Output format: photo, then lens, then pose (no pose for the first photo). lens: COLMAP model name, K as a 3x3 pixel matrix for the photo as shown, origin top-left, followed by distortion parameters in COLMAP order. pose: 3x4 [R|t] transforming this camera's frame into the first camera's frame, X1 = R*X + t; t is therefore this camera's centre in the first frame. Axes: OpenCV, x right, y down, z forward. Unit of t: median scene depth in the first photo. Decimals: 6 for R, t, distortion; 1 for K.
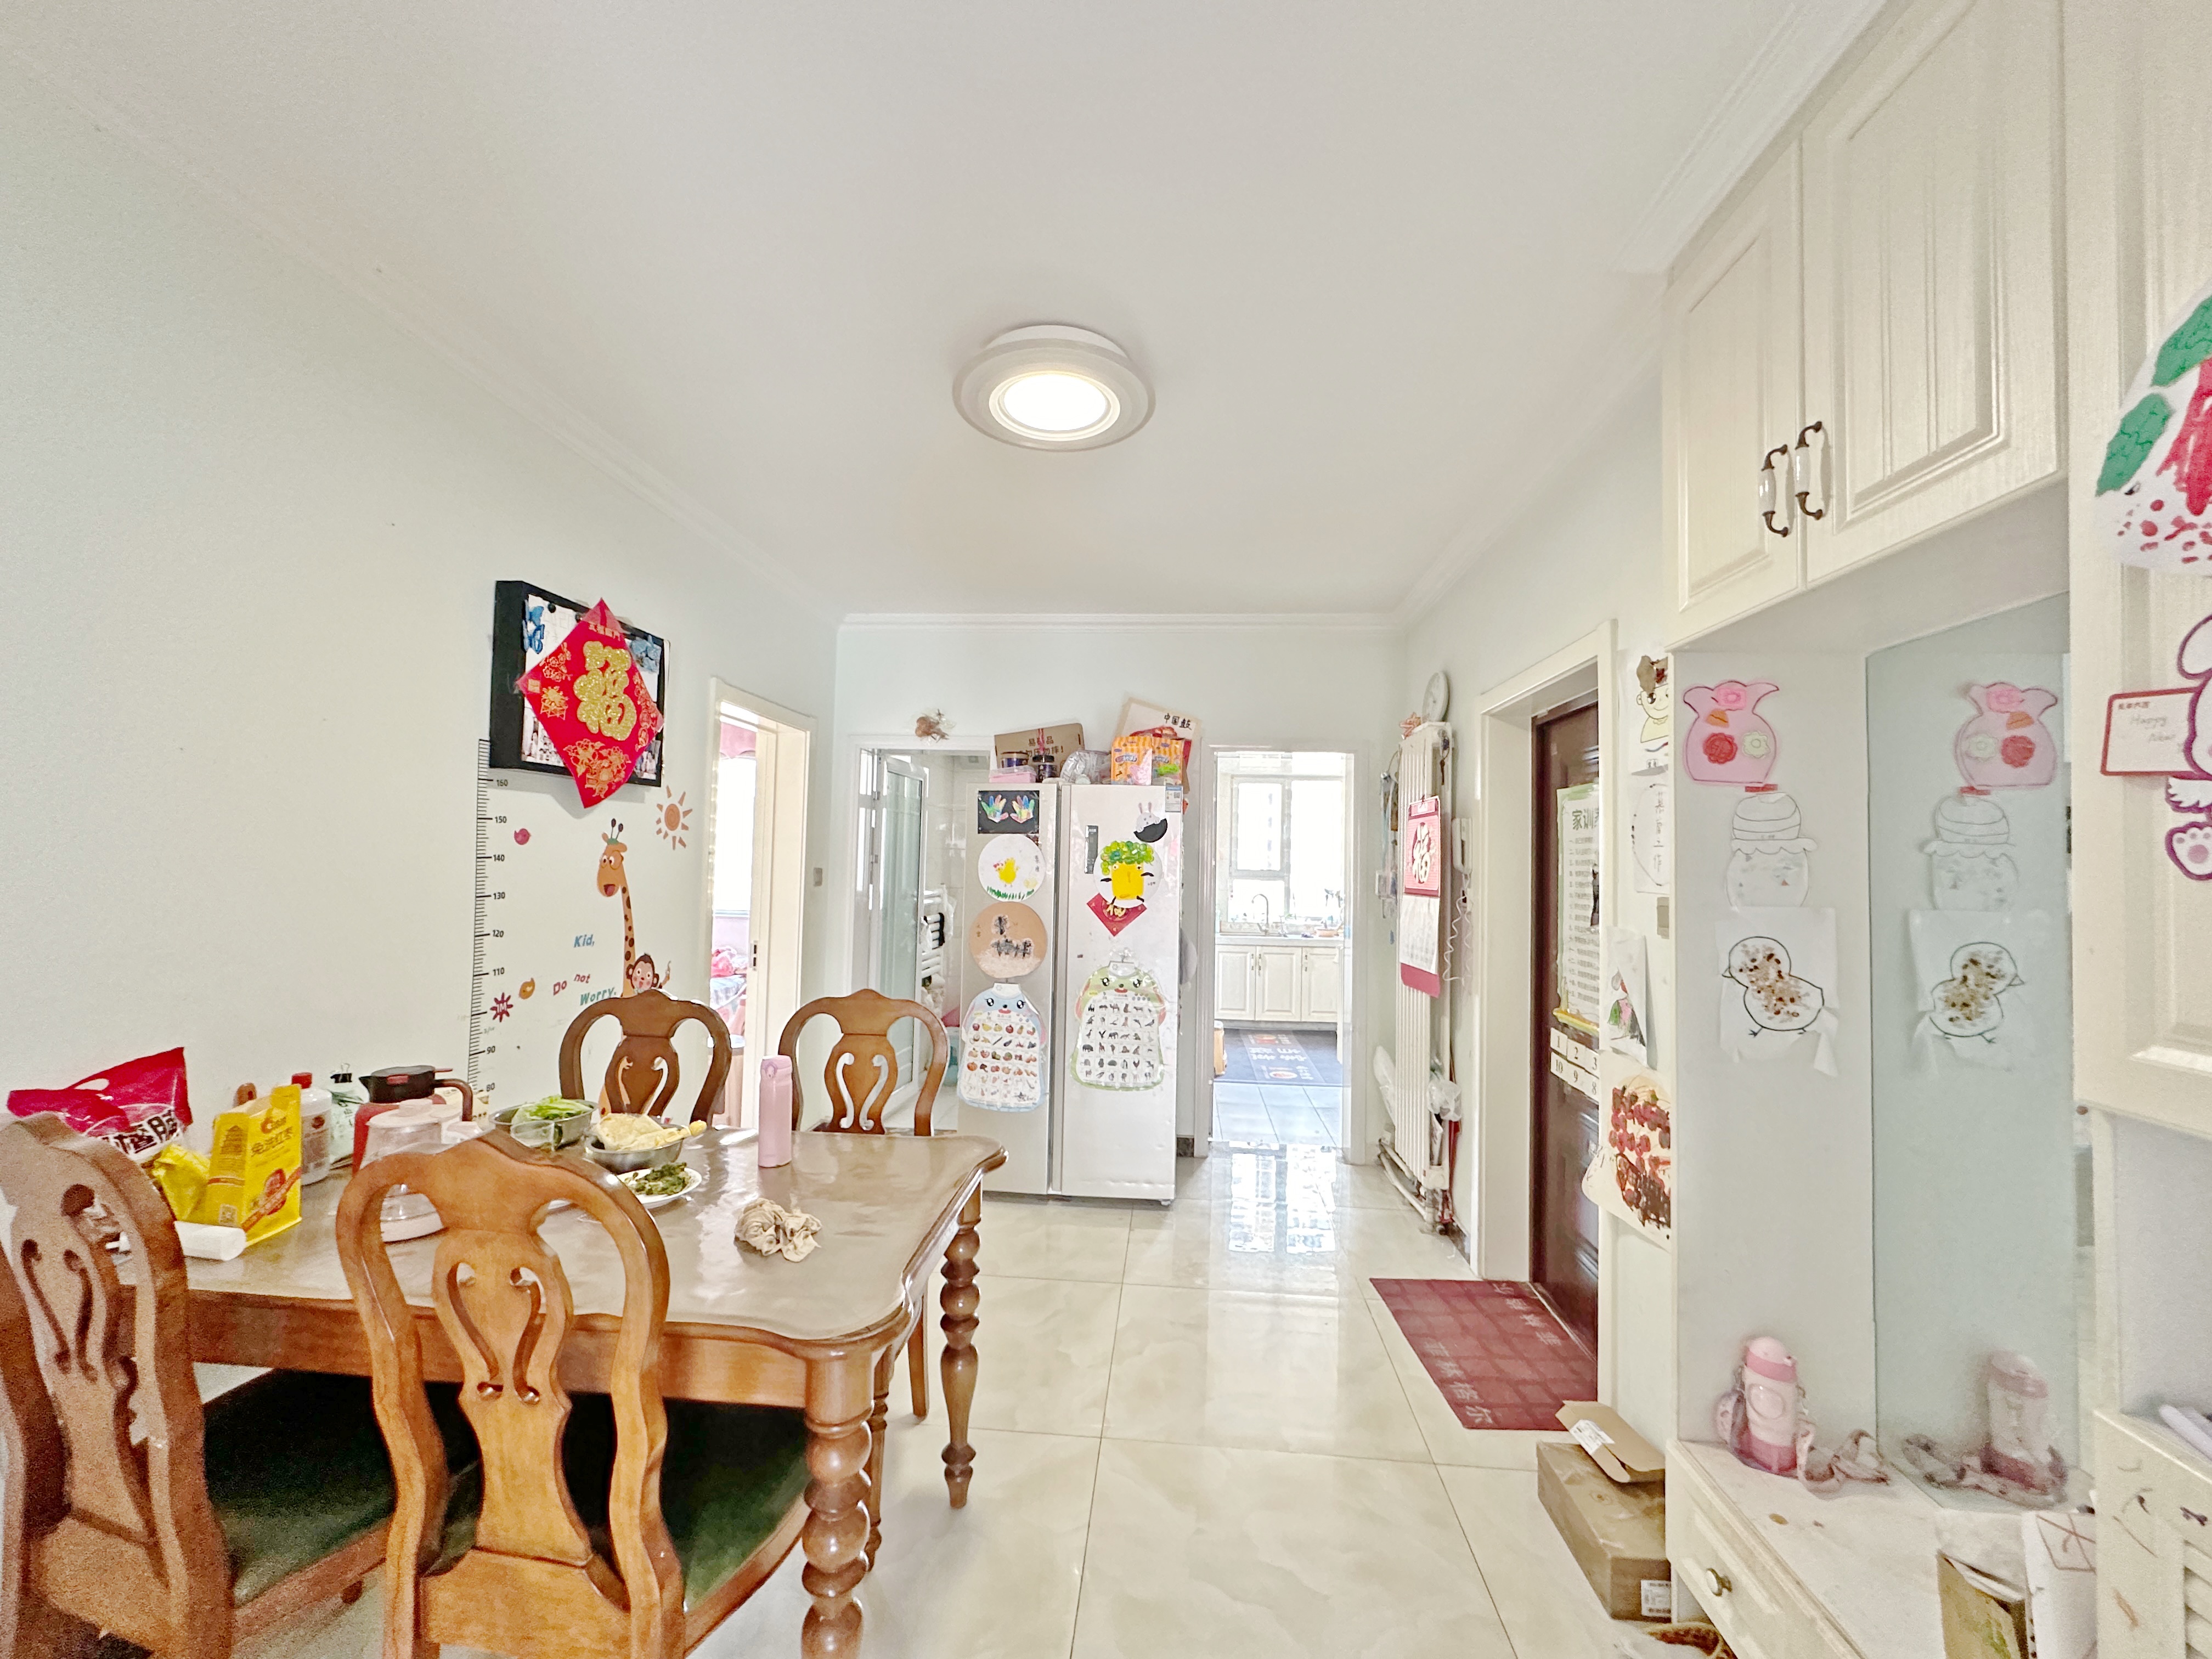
lens RADIAL K [[883.6, 0, 1101.2], [0, 883.6, 833.6], [0, 0, 1]] dist [-0.000144, -0.000106]
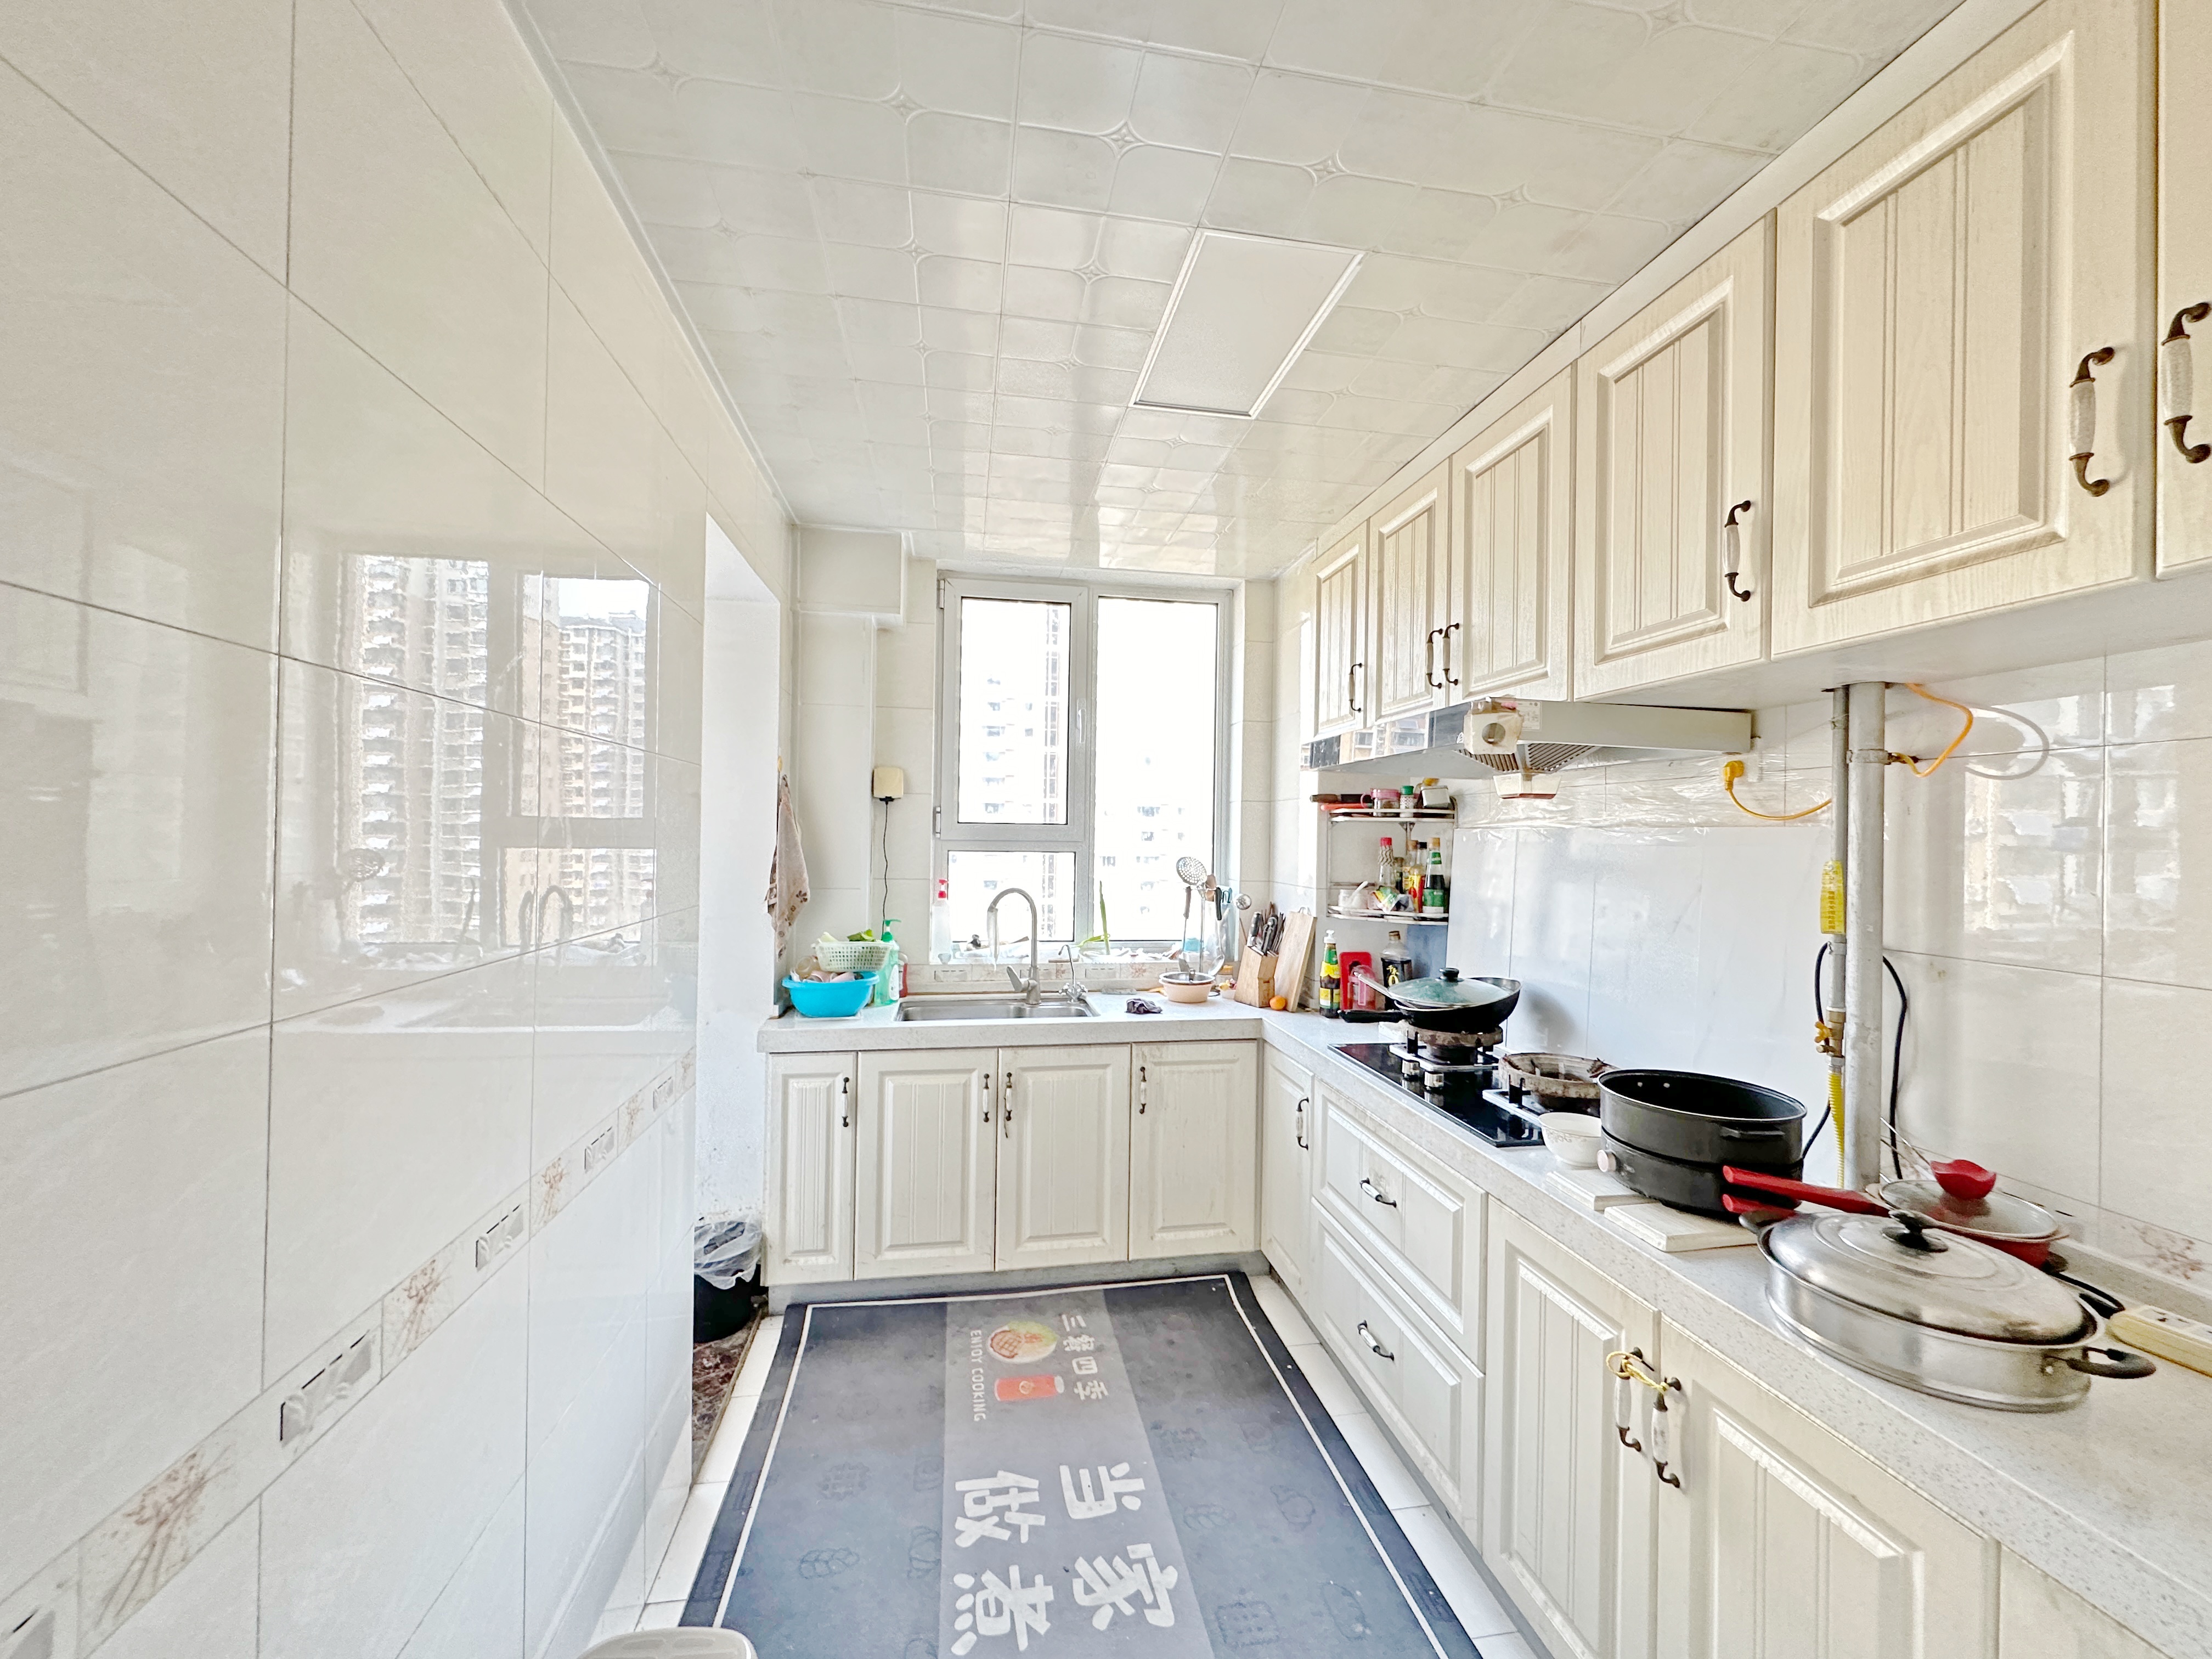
lens RADIAL K [[883.6, 0, 1112.5], [0, 883.6, 828.8], [0, 0, 1]] dist [-0.000144, -0.000106]
pose [[0.968982, -0.013874, 0.246740, 0.135961], [0.004333, 0.999223, 0.039170, 0.030861], [-0.247092, -0.036886, 0.968290, 0.665124]]
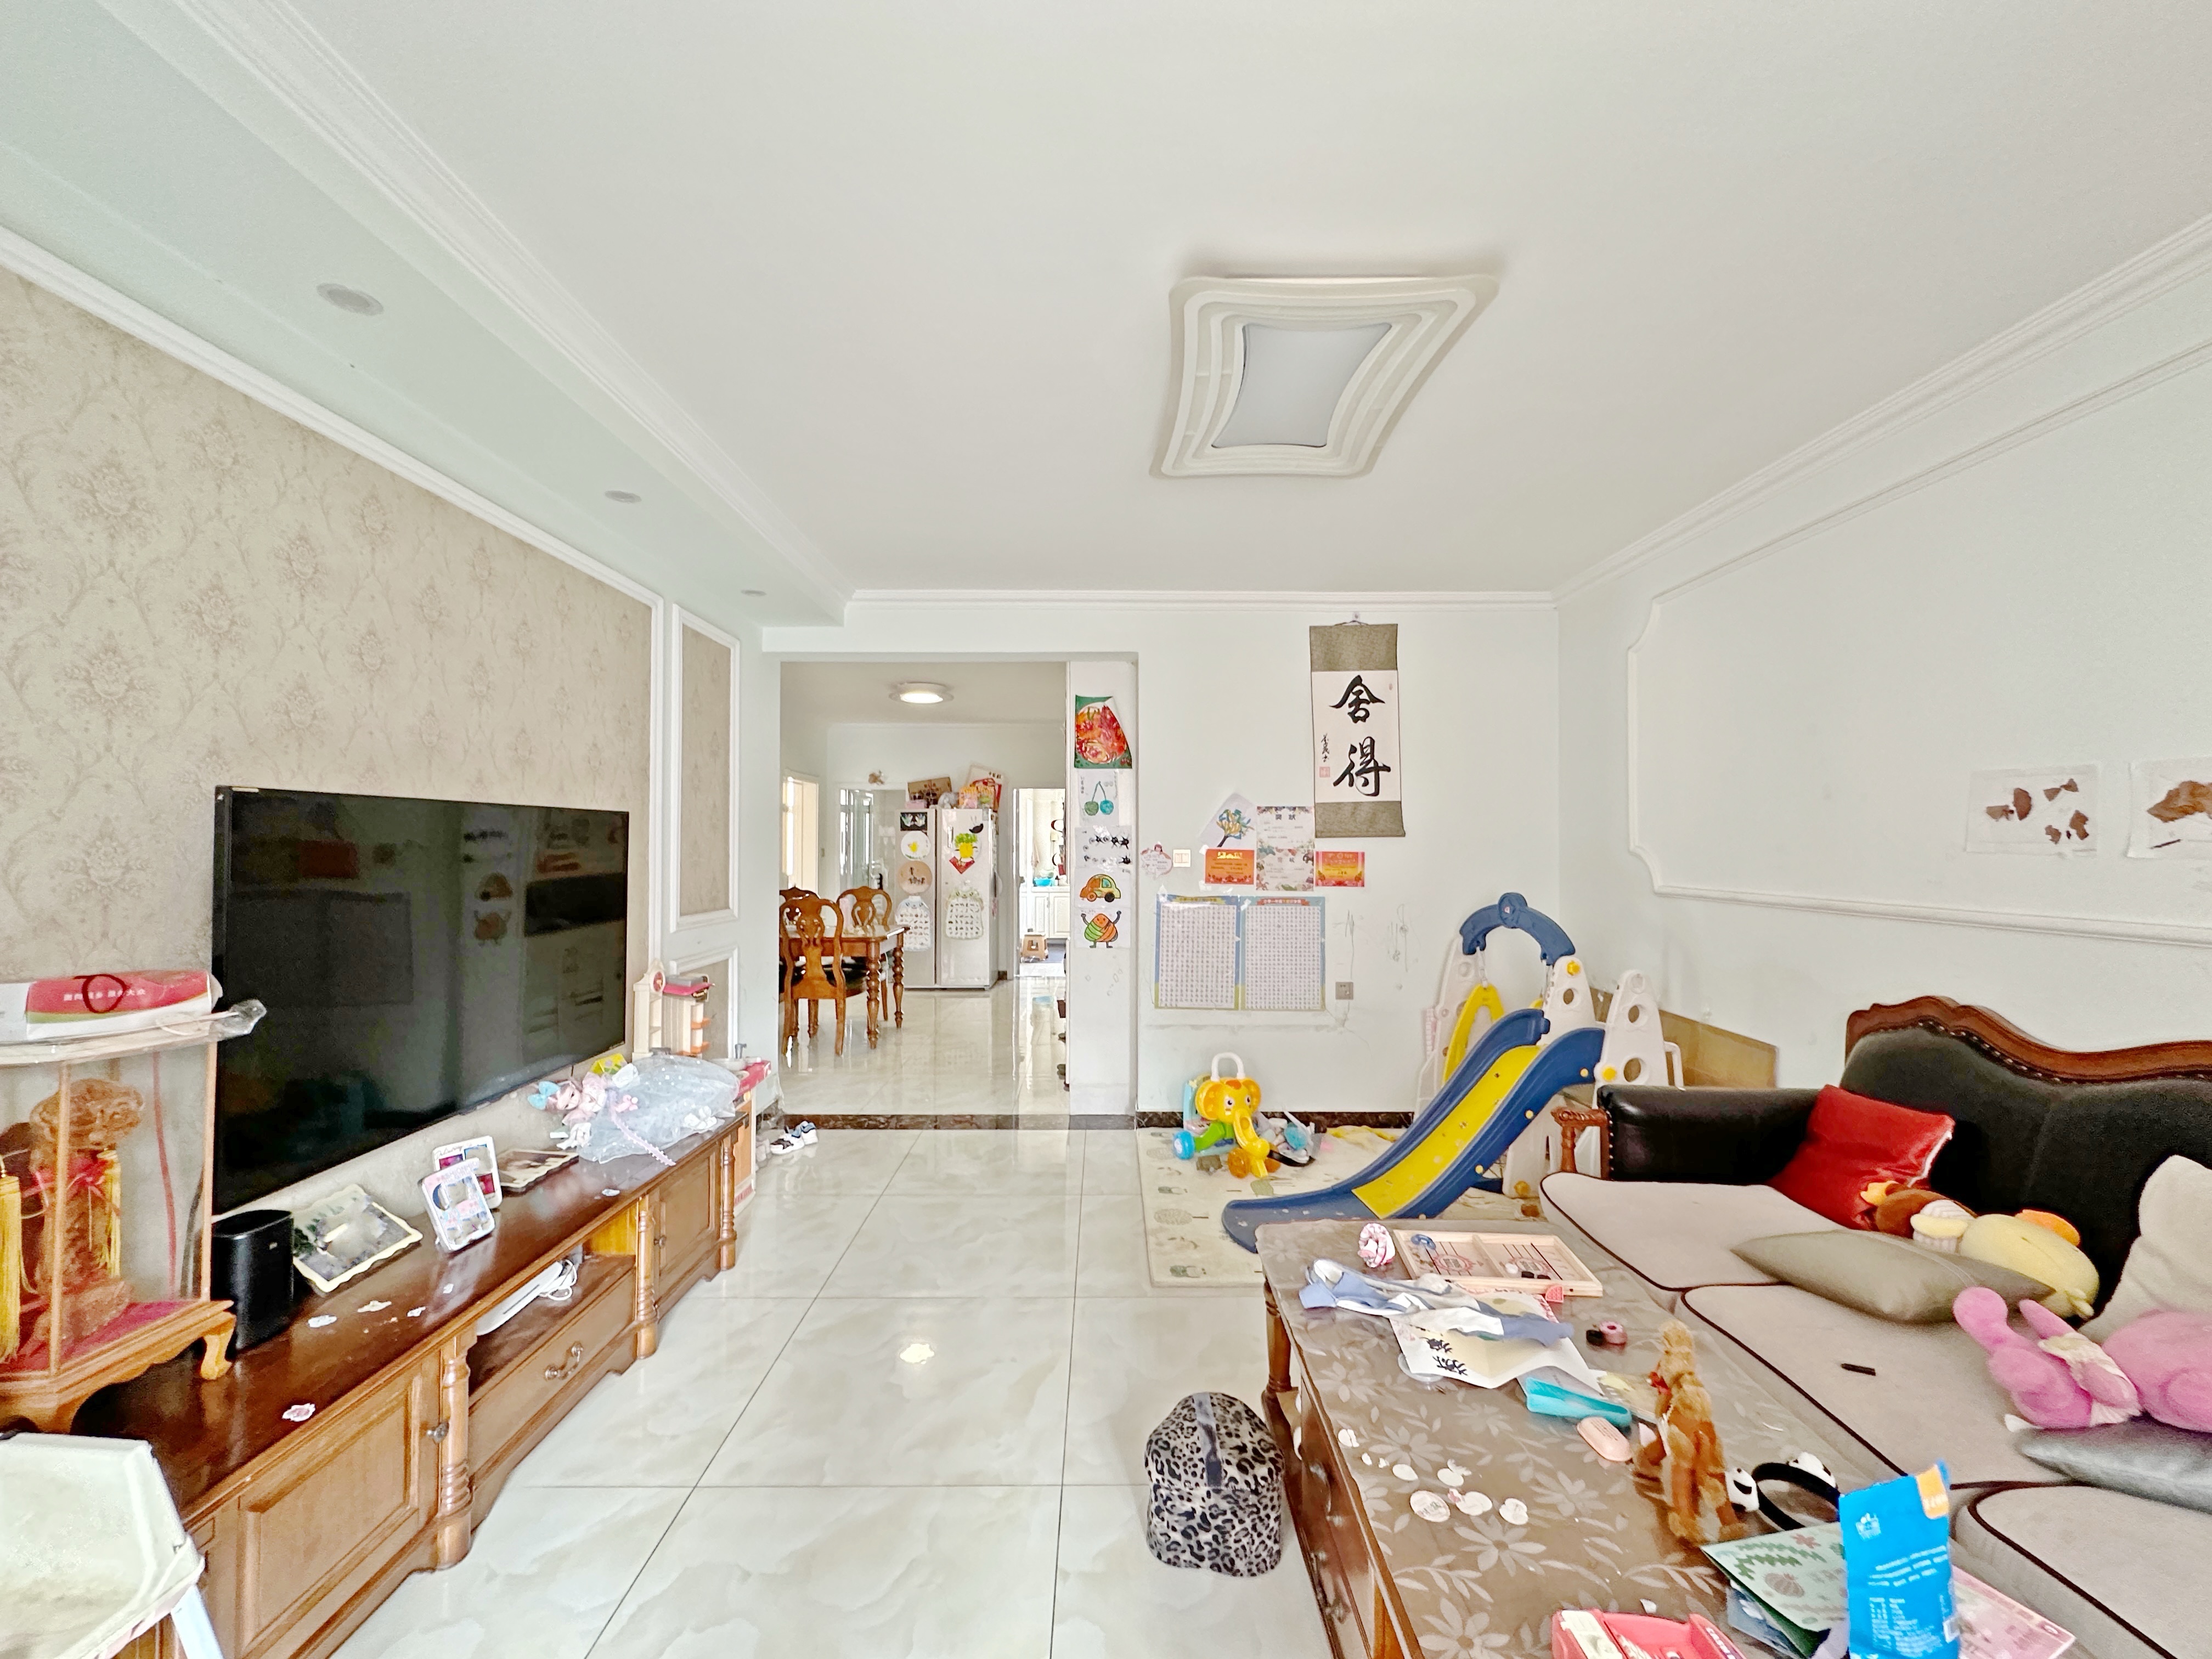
lens RADIAL K [[883.6, 0, 1109.3], [0, 883.6, 833.4], [0, 0, 1]] dist [-0.000144, -0.000106]
pose [[0.995582, -0.021673, 0.091360, 0.186314], [0.019775, 0.999570, 0.021628, -0.033224], [-0.091790, -0.019726, 0.995583, -1.303963]]
